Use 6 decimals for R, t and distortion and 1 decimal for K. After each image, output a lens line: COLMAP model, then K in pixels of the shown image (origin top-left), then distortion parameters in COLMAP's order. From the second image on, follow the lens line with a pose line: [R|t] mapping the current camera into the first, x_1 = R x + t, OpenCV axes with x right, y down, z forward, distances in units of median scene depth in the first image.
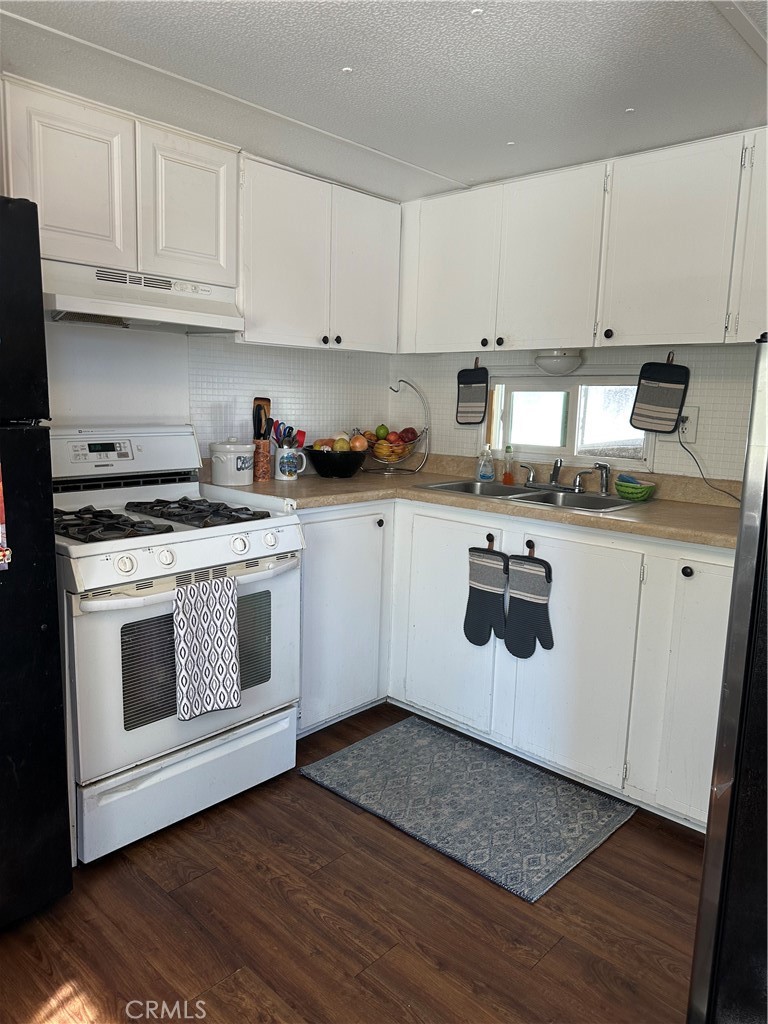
lens RADIAL K [[718.3, 0, 396.1], [0, 718.3, 508.9], [0, 0, 1]] dist [0.123082, -0.196997]
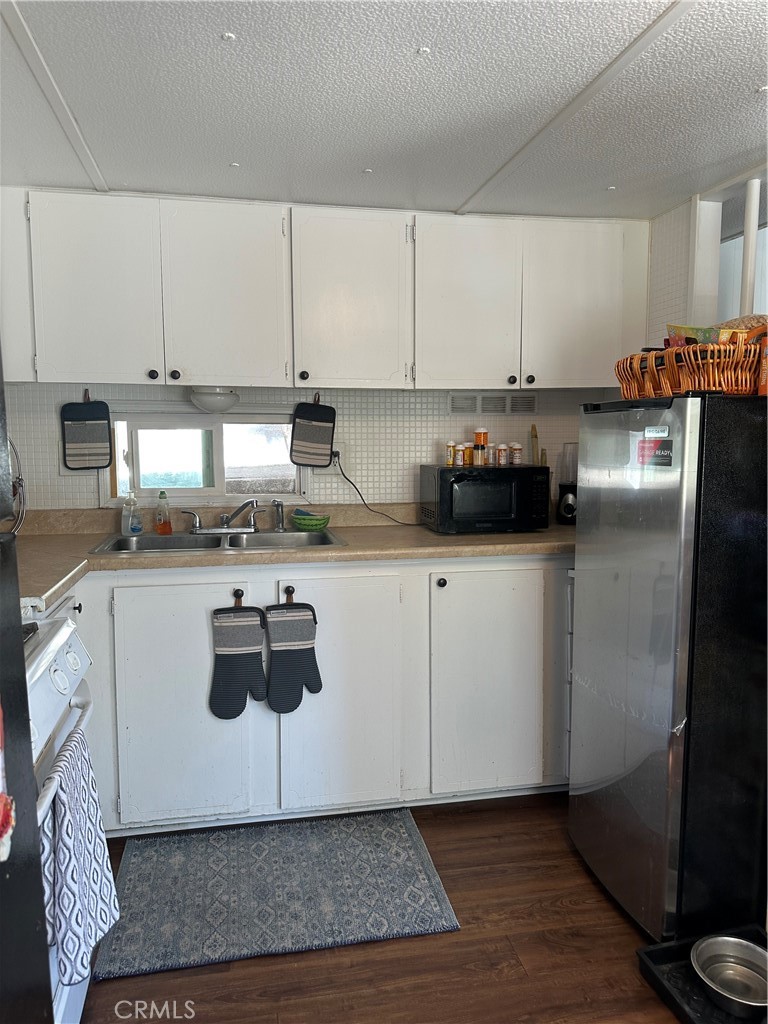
lens RADIAL K [[707.8, 0, 384.0], [0, 707.8, 512.0], [0, 0, 1]] dist [0.059859, -0.083321]
pose [[0.593032, -0.111232, 0.797459, -0.445985], [0.138179, 0.989778, 0.035300, -0.065169], [-0.793233, 0.089258, 0.602340, 0.312623]]
